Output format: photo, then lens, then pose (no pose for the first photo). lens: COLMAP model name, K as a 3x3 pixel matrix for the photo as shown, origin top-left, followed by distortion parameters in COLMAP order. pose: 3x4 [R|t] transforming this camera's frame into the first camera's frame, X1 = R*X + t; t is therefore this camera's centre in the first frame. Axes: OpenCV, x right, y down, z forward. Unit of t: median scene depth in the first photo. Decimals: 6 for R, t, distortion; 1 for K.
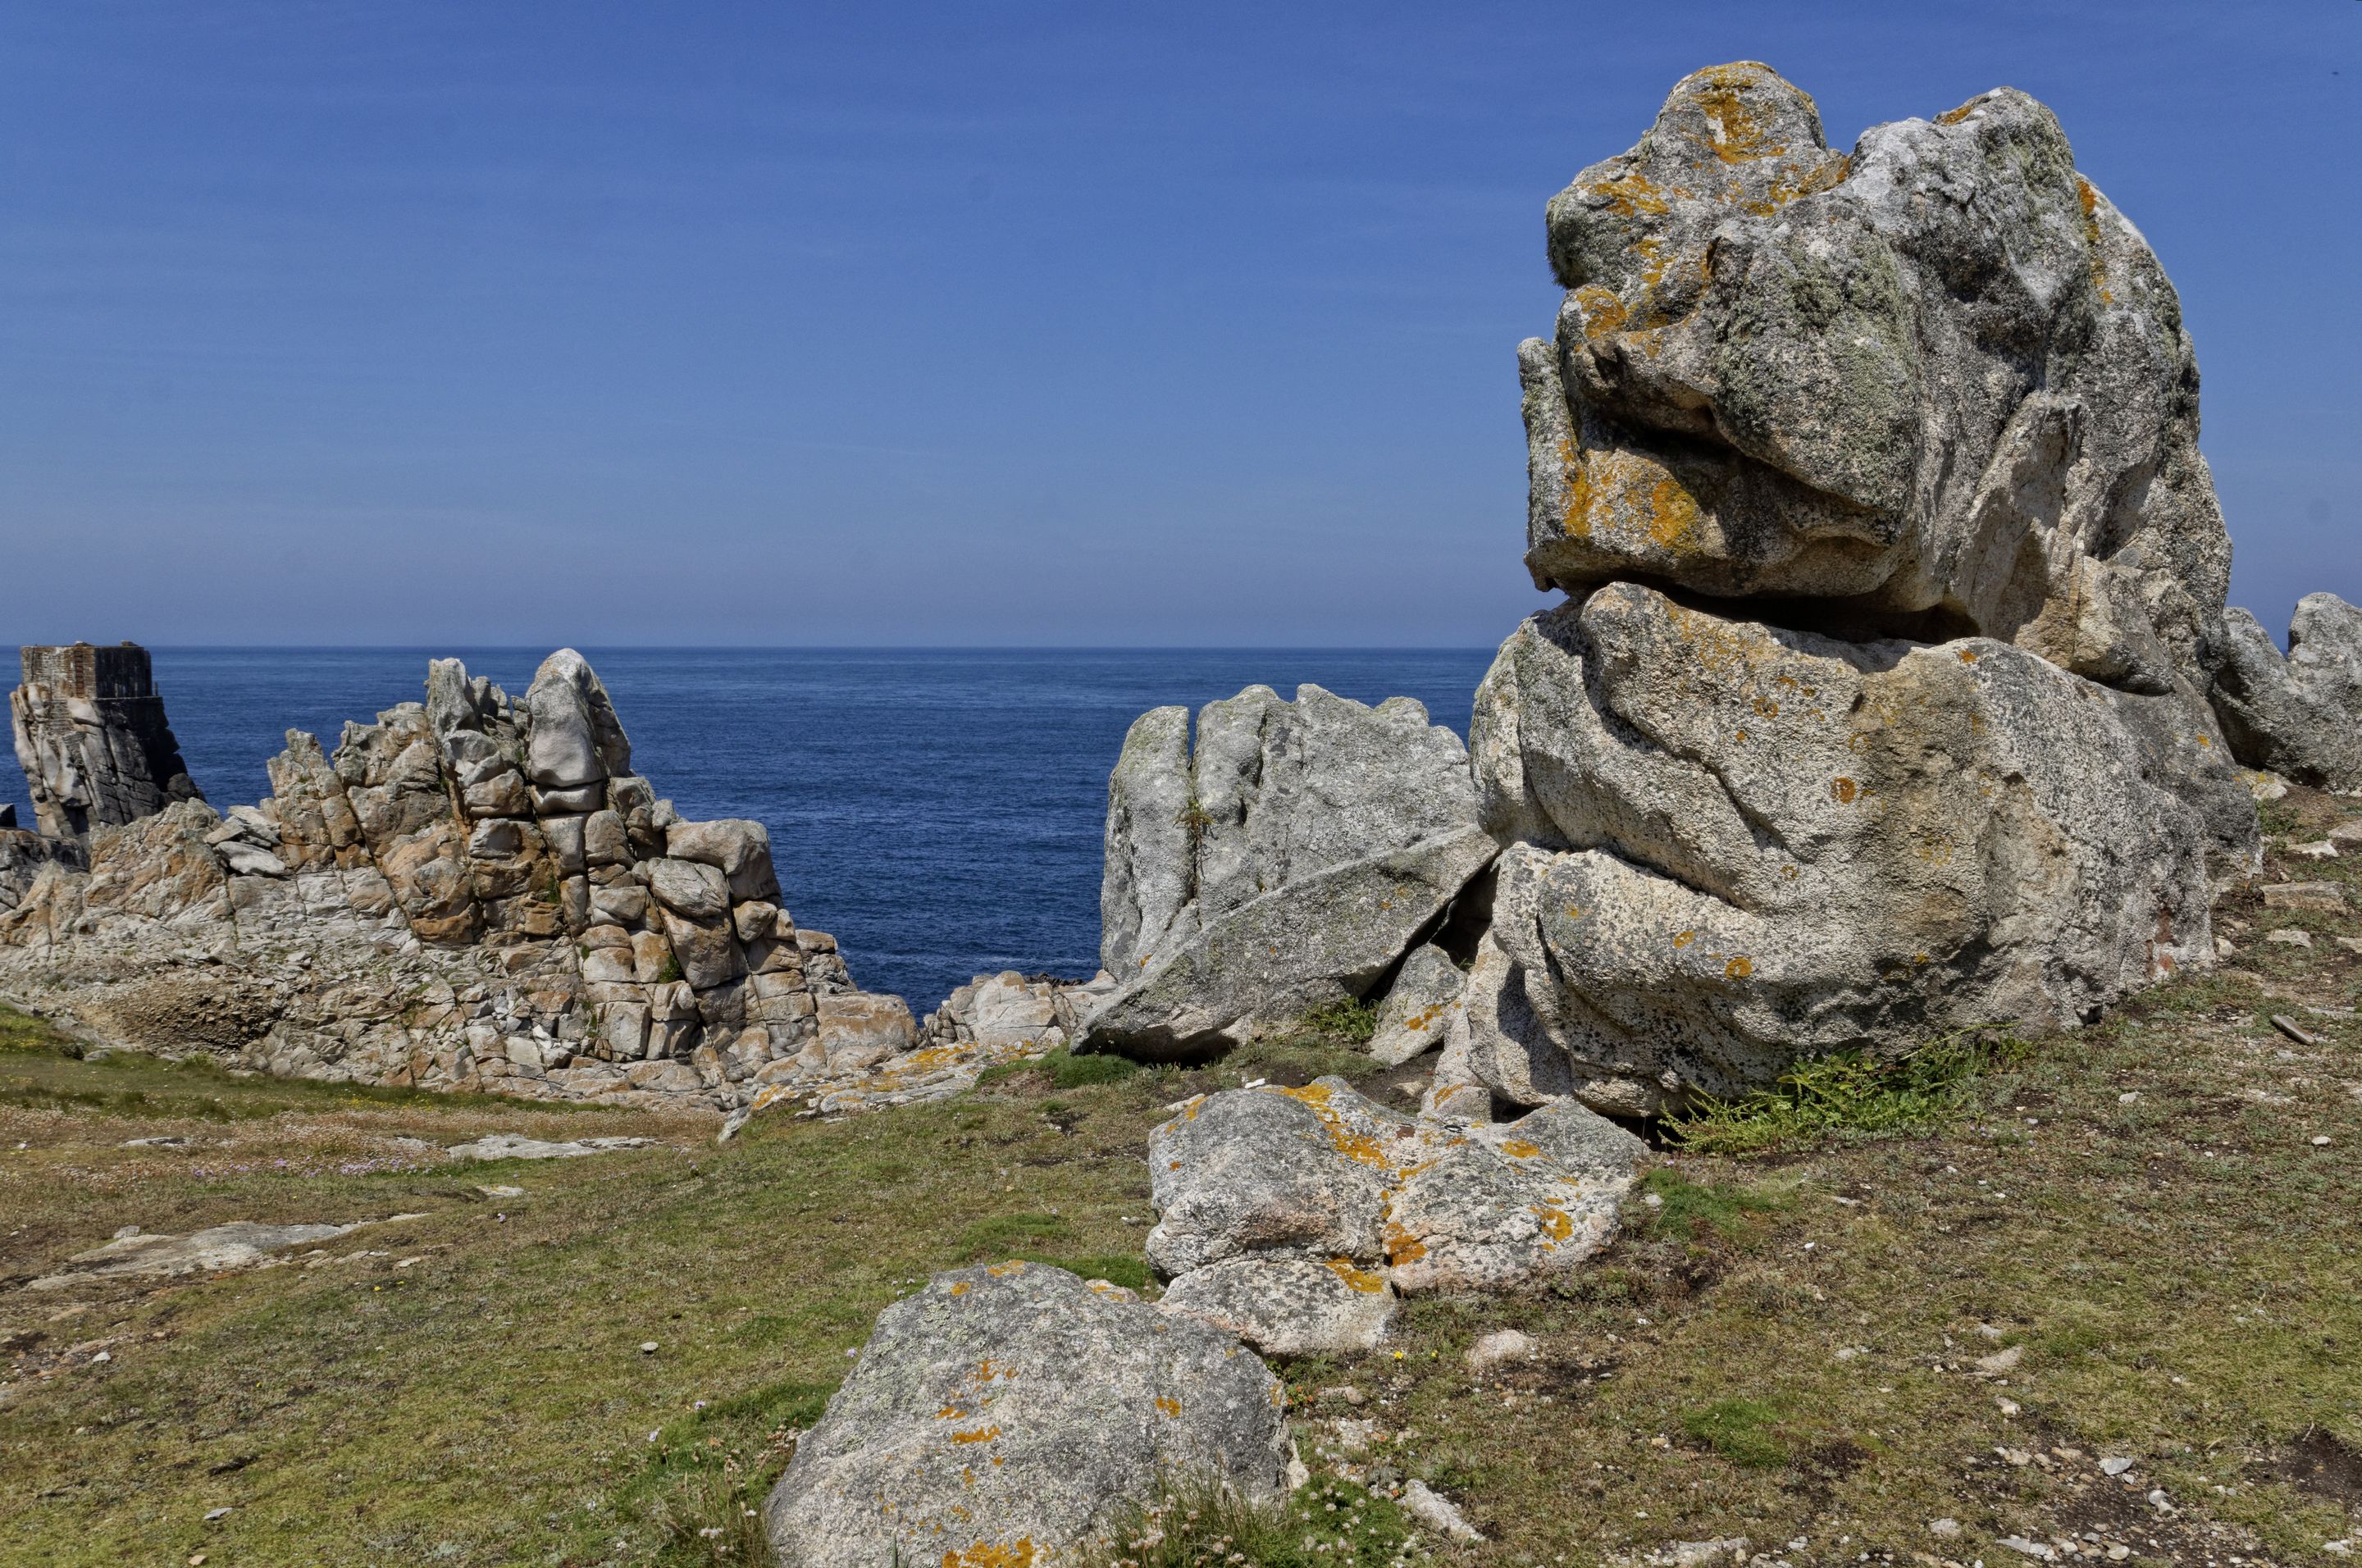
lens RADIAL K [[2022.0, 0, 1181.0], [0, 2022.0, 784.0], [0, 0, 1]] dist [0.004535, 0.008893]
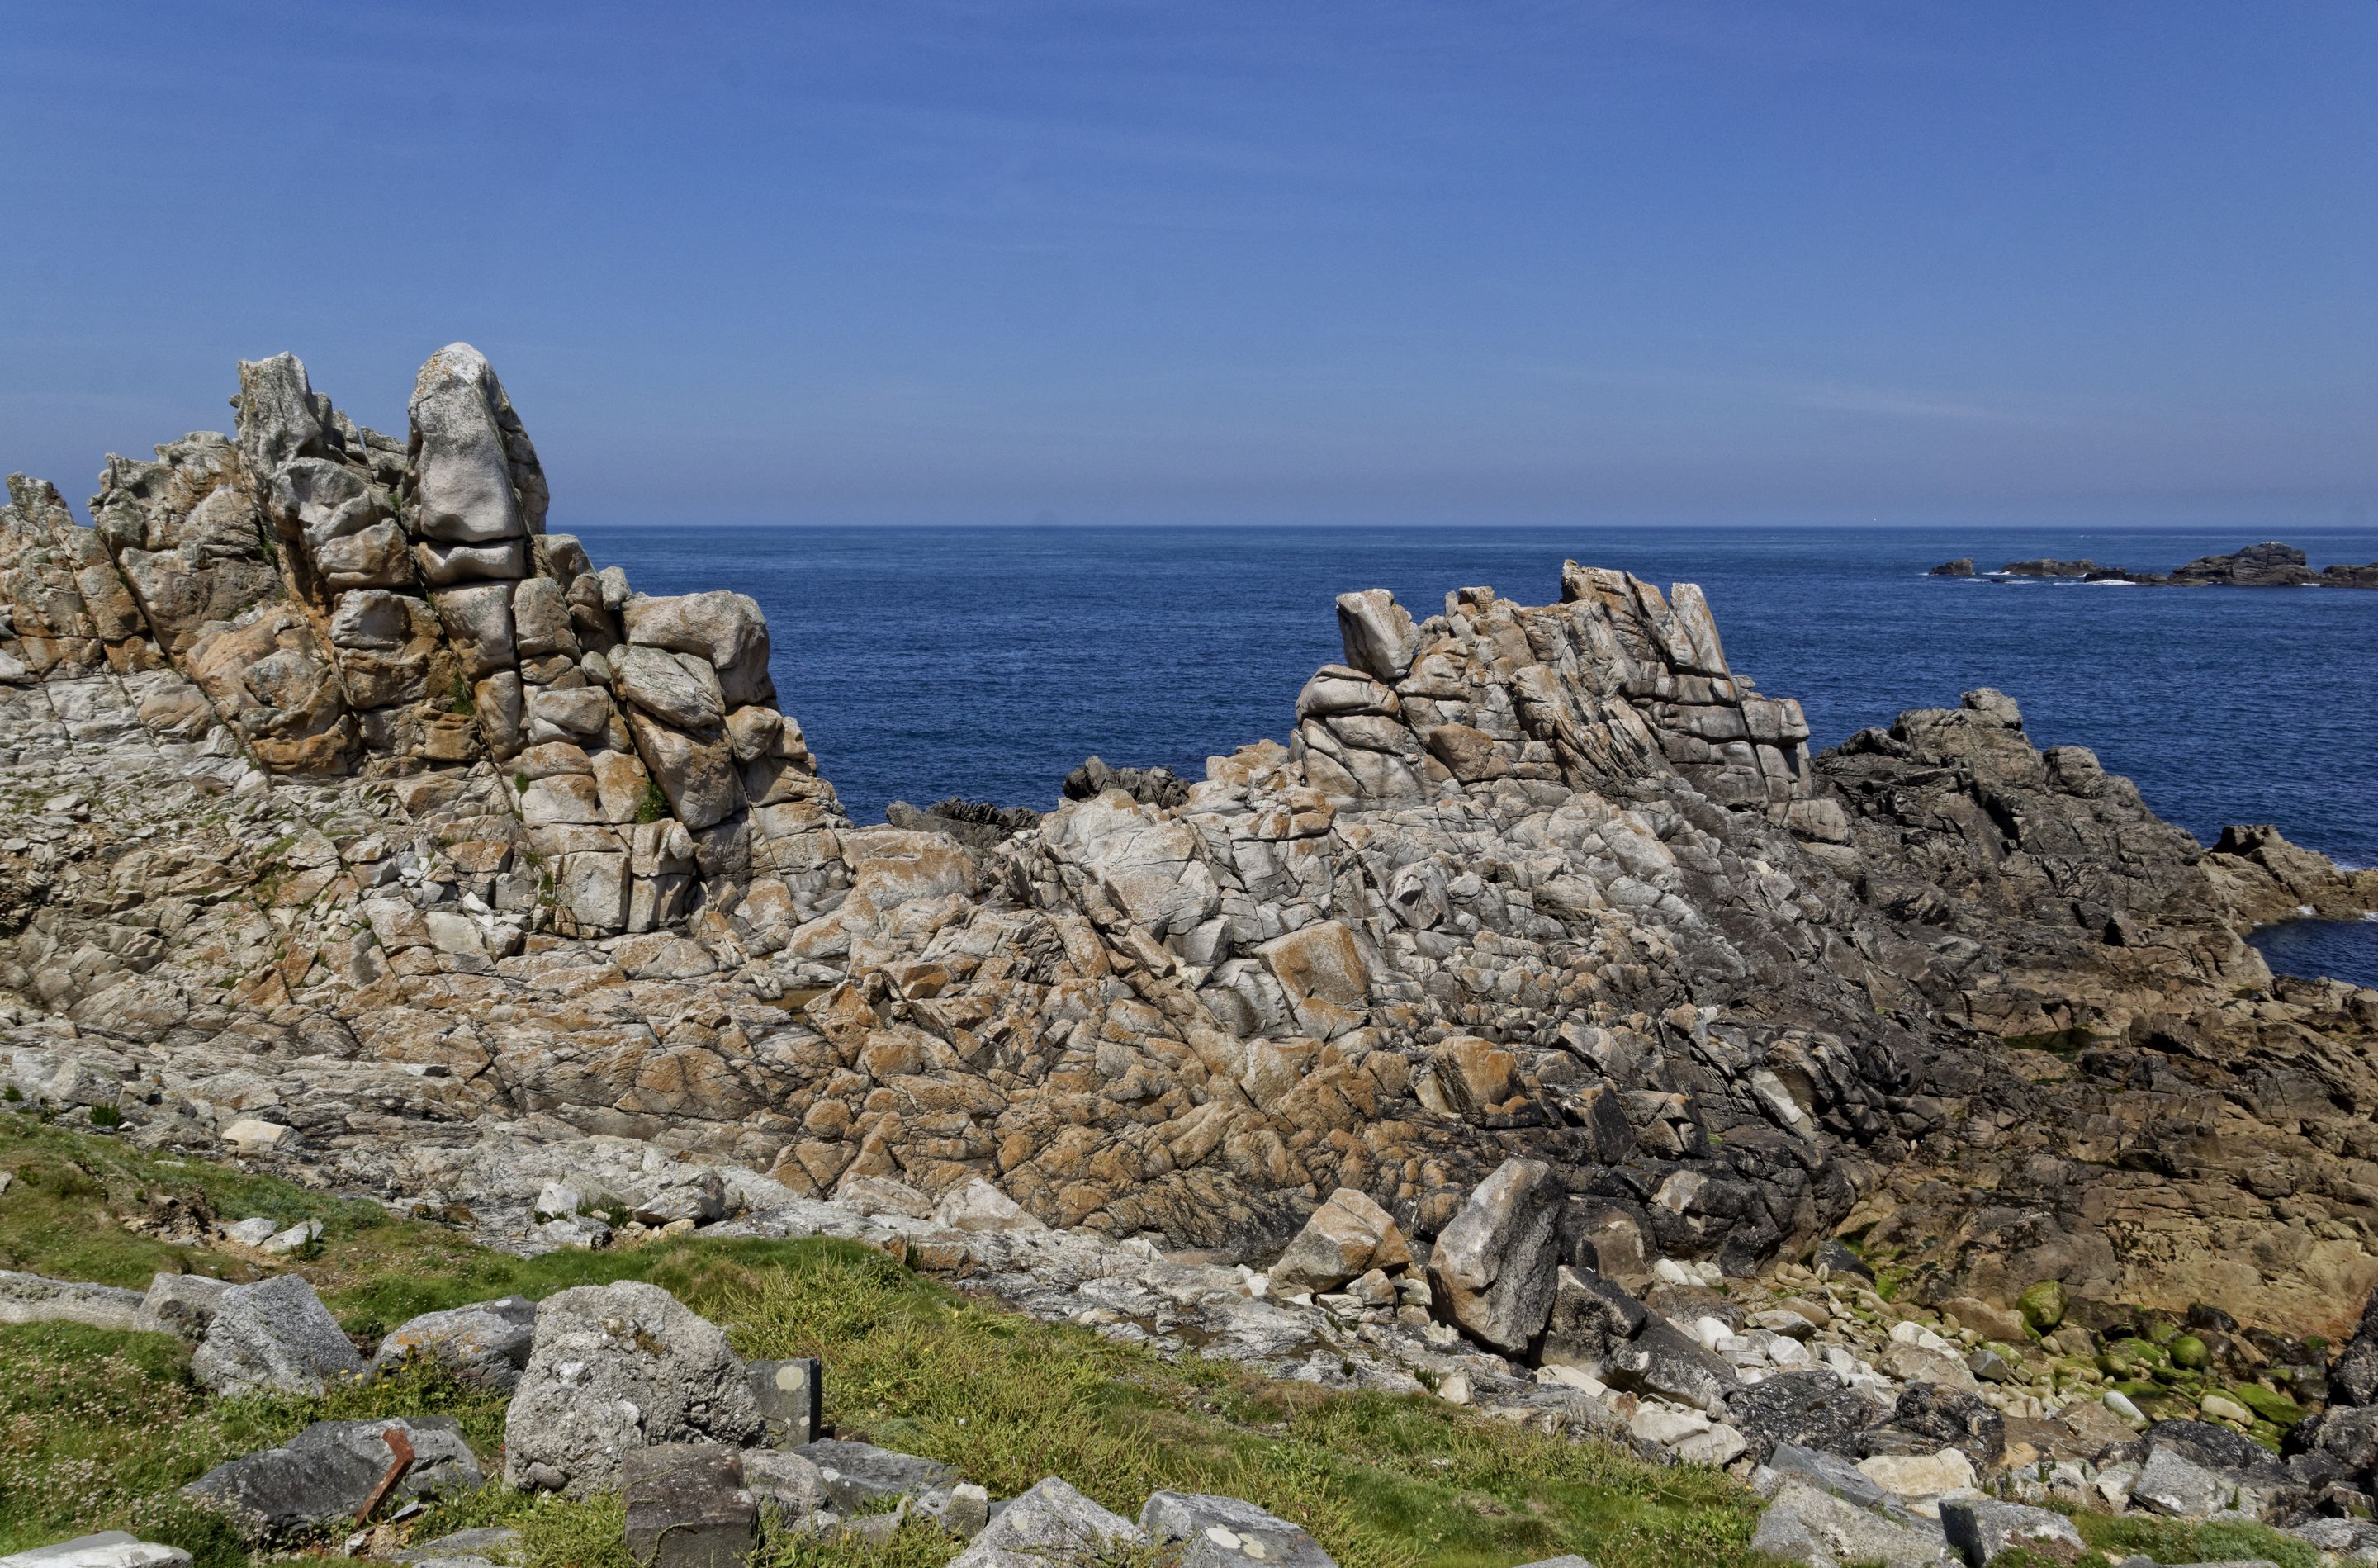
lens RADIAL K [[1678.4, 0, 1189.0], [0, 1678.4, 784.0], [0, 0, 1]] dist [0.002406, -0.002042]
pose [[0.978268, -0.033619, 0.204602, -0.189198], [0.015927, 0.996036, 0.087514, 0.037030], [-0.206733, -0.082353, 0.974925, 0.394597]]
